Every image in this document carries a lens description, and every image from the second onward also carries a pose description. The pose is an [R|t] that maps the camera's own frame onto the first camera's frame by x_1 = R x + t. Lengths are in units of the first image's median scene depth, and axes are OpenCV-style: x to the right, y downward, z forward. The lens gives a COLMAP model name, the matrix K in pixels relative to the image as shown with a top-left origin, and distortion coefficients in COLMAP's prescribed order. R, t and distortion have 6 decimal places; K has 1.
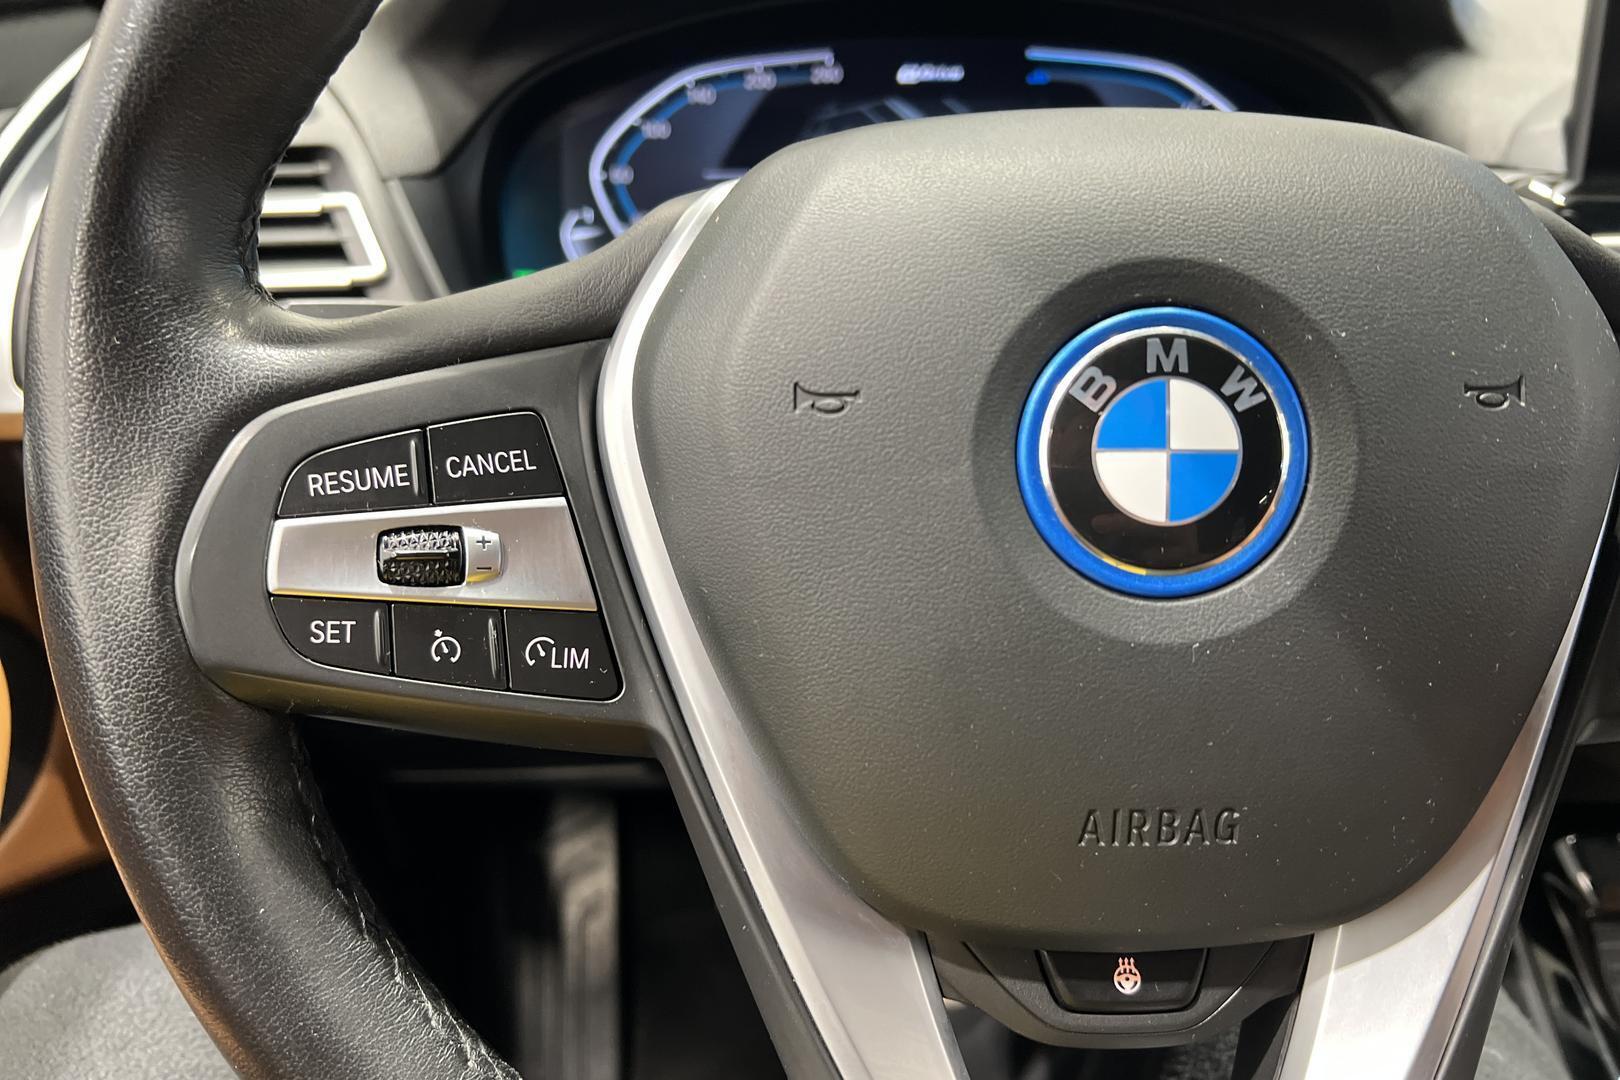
lens RADIAL K [[1239.5, 0, 809.0], [0, 1239.5, 542.2], [0, 0, 1]] dist [0.040788, -0.016555]
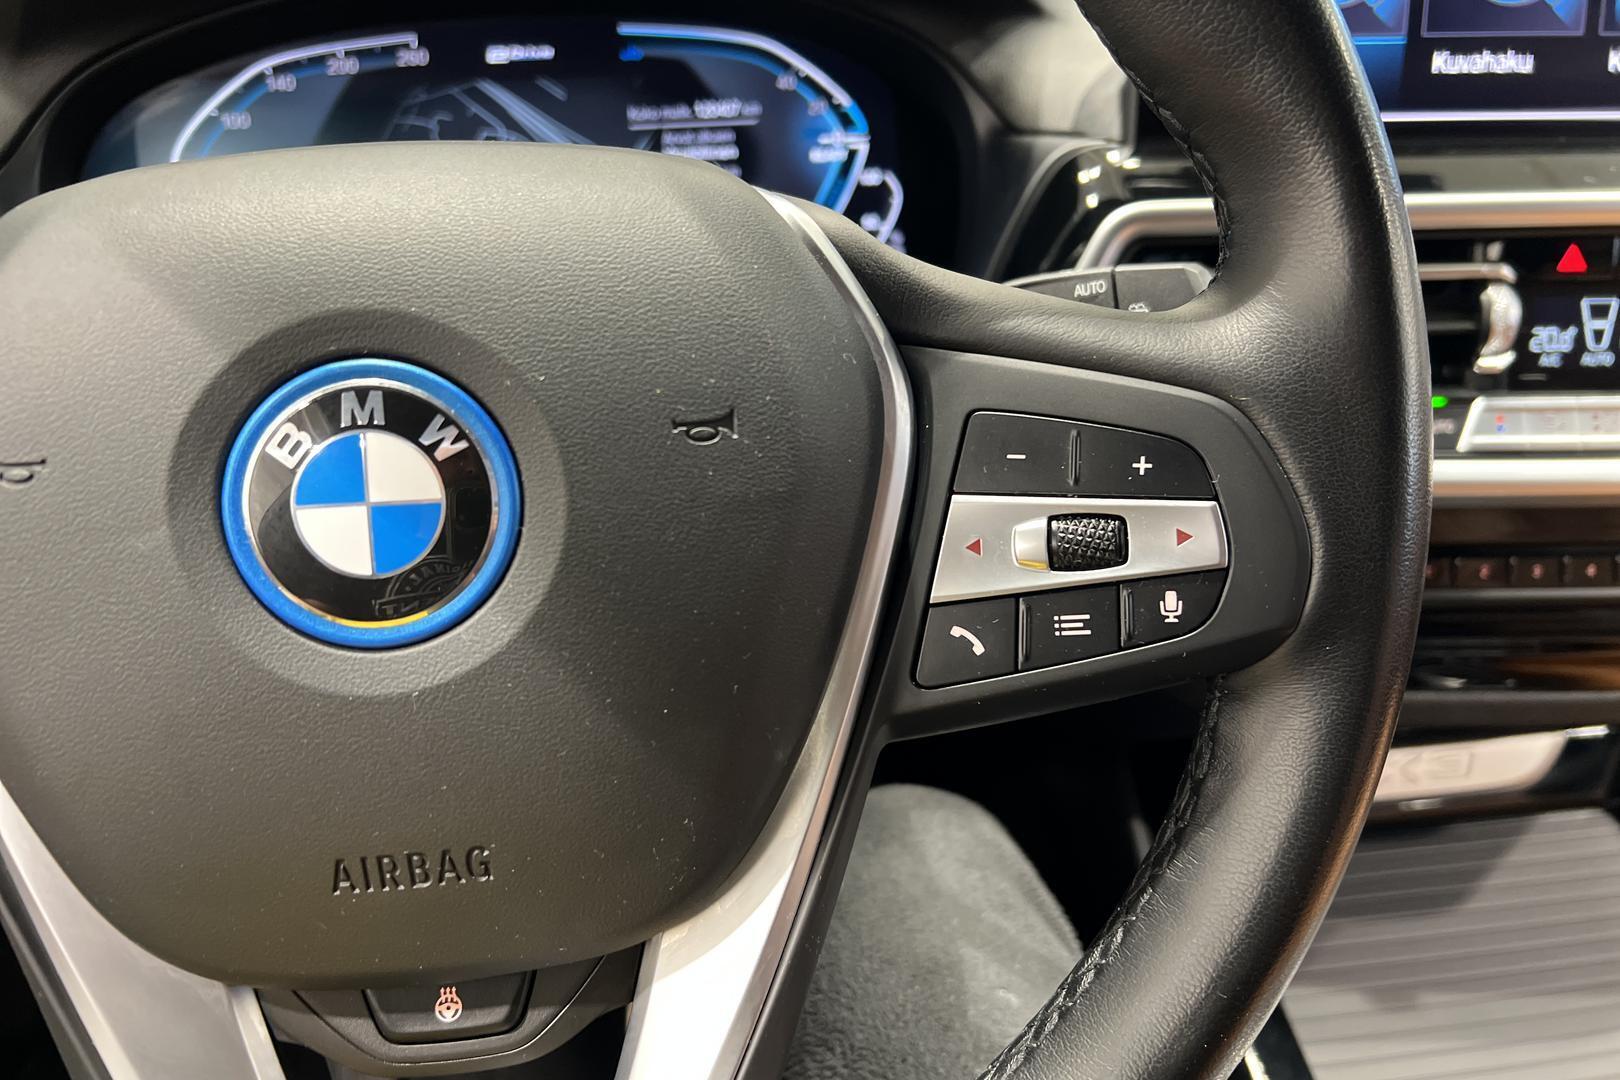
lens RADIAL K [[1239.5, 0, 809.3], [0, 1239.5, 539.0], [0, 0, 1]] dist [0.040788, -0.016555]
pose [[0.996087, -0.061734, 0.063236, 0.567960], [0.058664, 0.997059, 0.049306, -0.073086], [-0.066094, -0.045404, 0.996780, -0.023116]]
